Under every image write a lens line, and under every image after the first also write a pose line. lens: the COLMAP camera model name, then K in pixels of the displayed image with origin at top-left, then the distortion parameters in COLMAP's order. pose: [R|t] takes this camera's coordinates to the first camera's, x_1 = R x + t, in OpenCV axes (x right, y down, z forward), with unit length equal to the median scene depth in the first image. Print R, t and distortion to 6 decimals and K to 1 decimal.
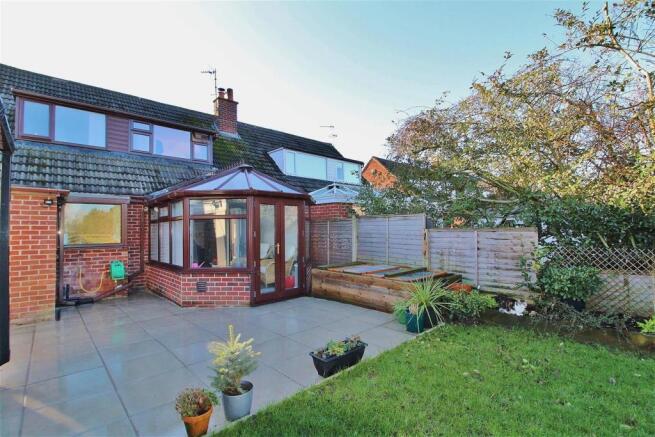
lens RADIAL K [[304.2, 0, 331.6], [0, 304.2, 217.5], [0, 0, 1]] dist [-0.003046, -0.004365]
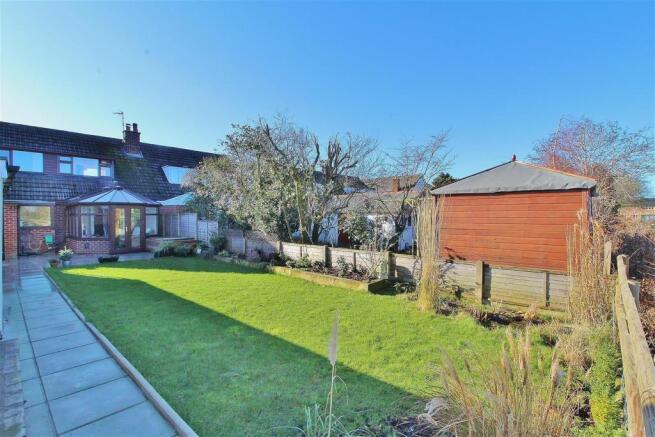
lens RADIAL K [[304.2, 0, 323.5], [0, 304.2, 221.1], [0, 0, 1]] dist [-0.003046, -0.004365]
pose [[0.997543, 0.015756, 0.068262, 0.844208], [-0.019444, 0.998367, 0.053707, -0.078231], [-0.067304, -0.054903, 0.996221, -0.967949]]
